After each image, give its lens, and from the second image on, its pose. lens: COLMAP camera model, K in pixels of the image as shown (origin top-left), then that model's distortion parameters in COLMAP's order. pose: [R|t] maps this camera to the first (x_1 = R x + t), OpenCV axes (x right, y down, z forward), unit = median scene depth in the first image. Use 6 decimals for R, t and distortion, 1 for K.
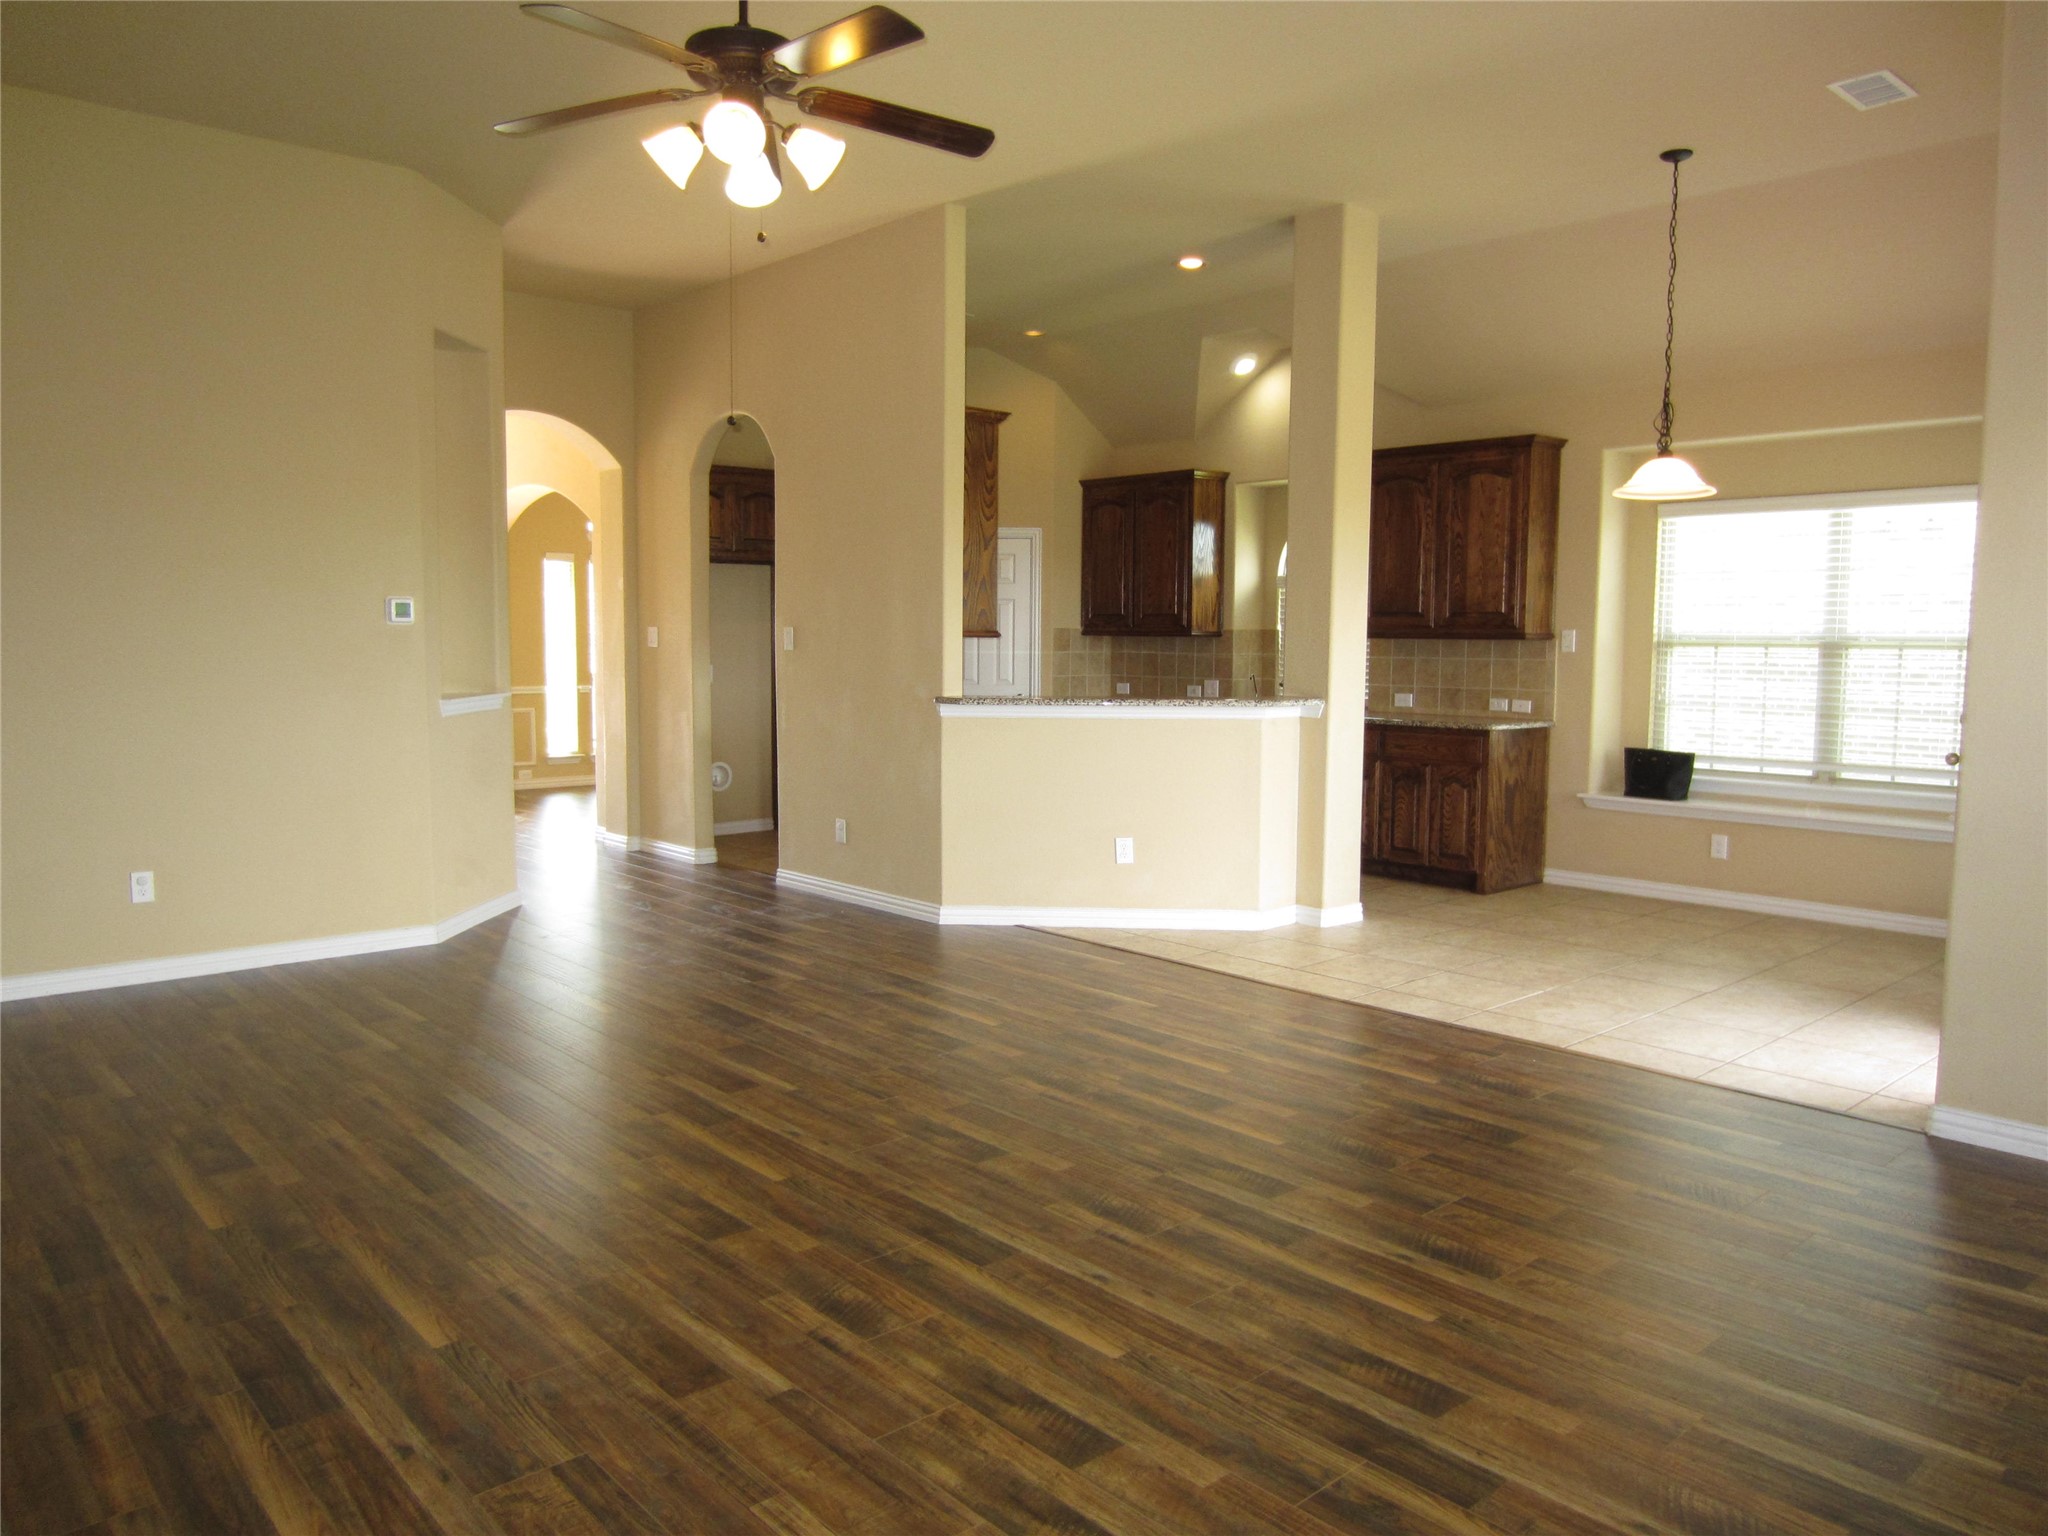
lens RADIAL K [[1463.2, 0, 1033.0], [0, 1463.2, 770.9], [0, 0, 1]] dist [-0.026240, 0.011830]
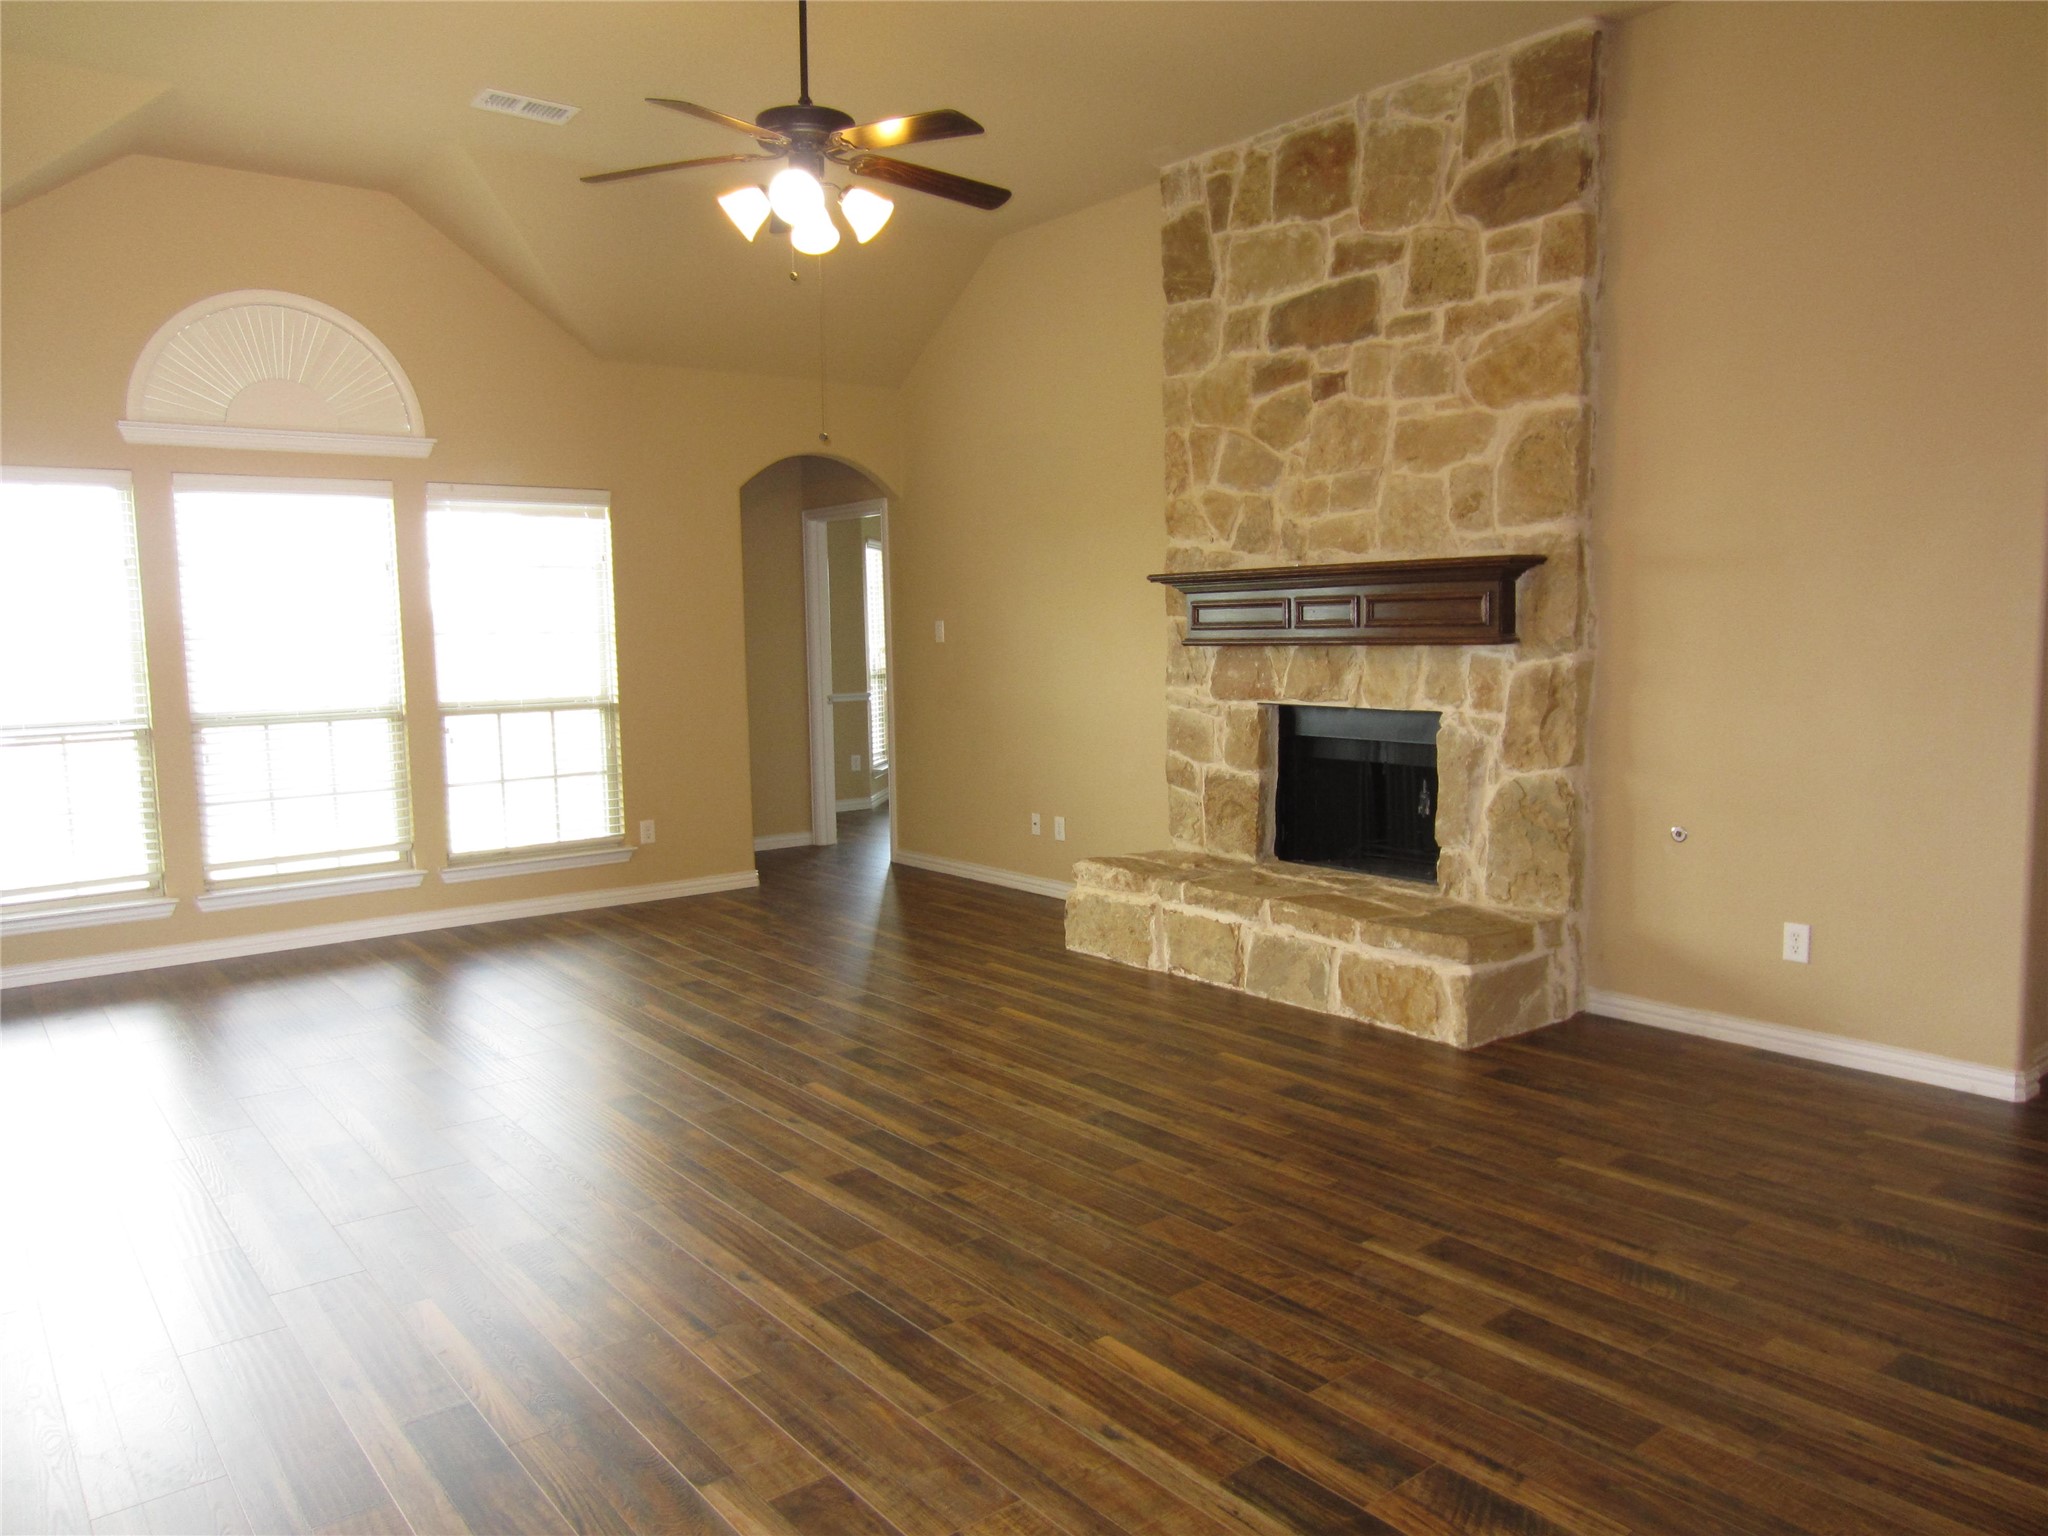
lens RADIAL K [[1447.1, 0, 1024.0], [0, 1447.1, 768.0], [0, 0, 1]] dist [-0.027730, 0.000124]
pose [[-0.998237, 0.003773, 0.059231, -0.387123], [0.015008, 0.981592, 0.190398, -0.181514], [-0.057422, 0.190951, -0.979919, 1.944731]]
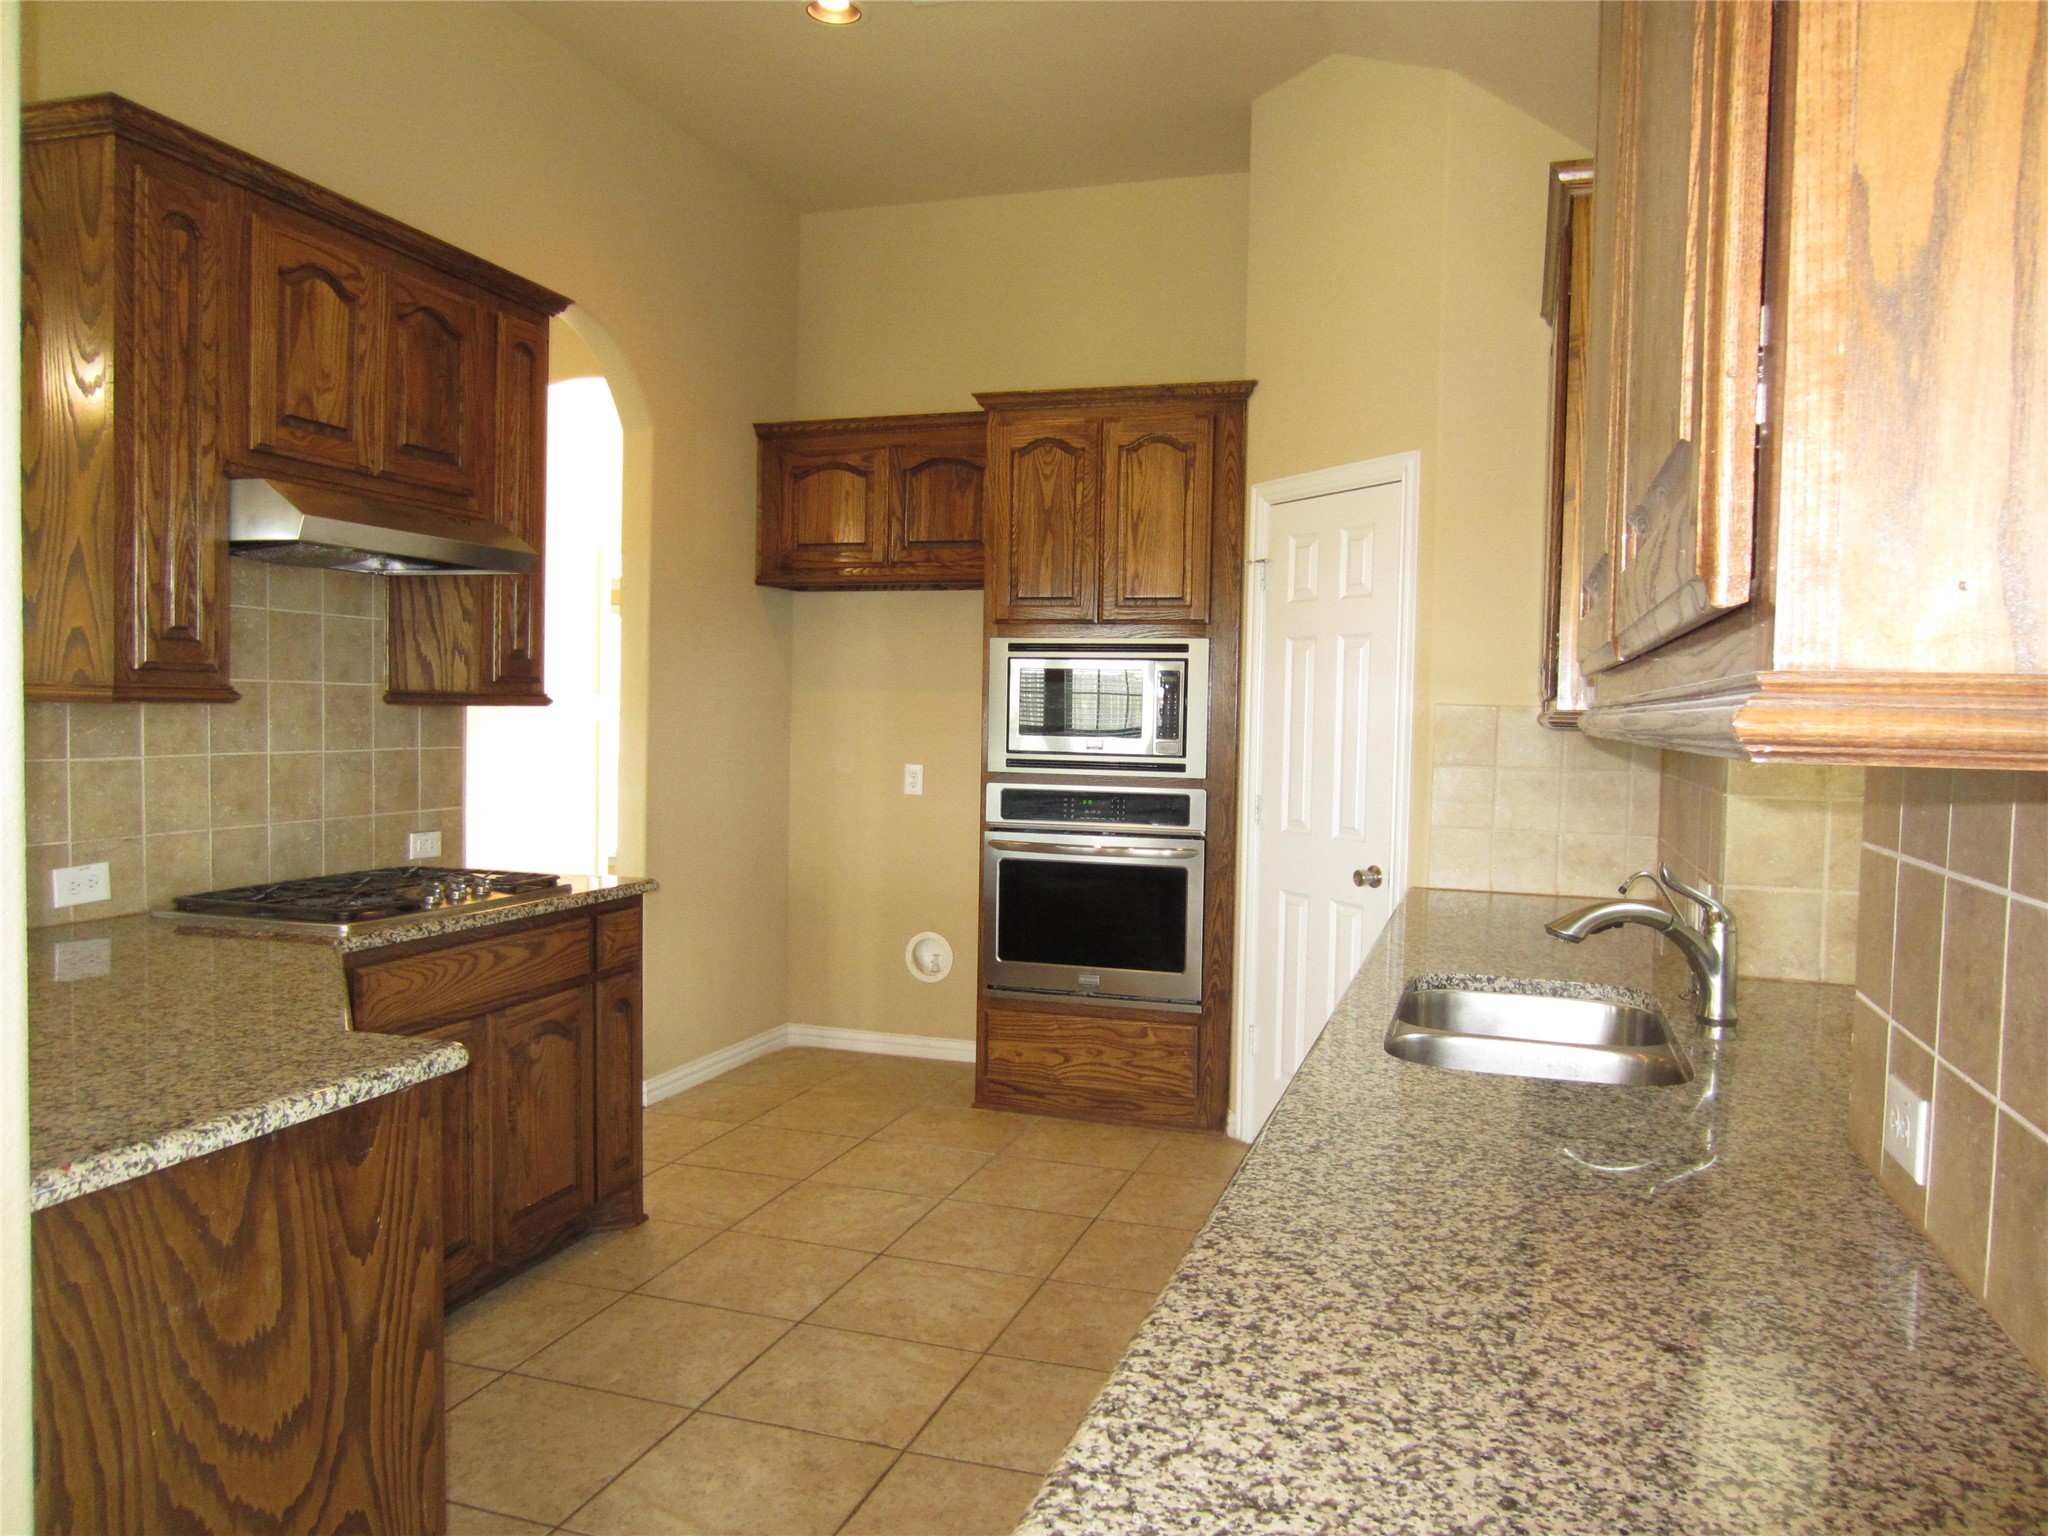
lens RADIAL K [[1463.2, 0, 1033.0], [0, 1463.2, 770.9], [0, 0, 1]] dist [-0.026240, 0.011830]
pose [[0.496658, 0.037057, -0.867155, 0.765207], [-0.095267, 0.995379, -0.012027, -0.161131], [0.862702, 0.088584, 0.497893, 1.821284]]
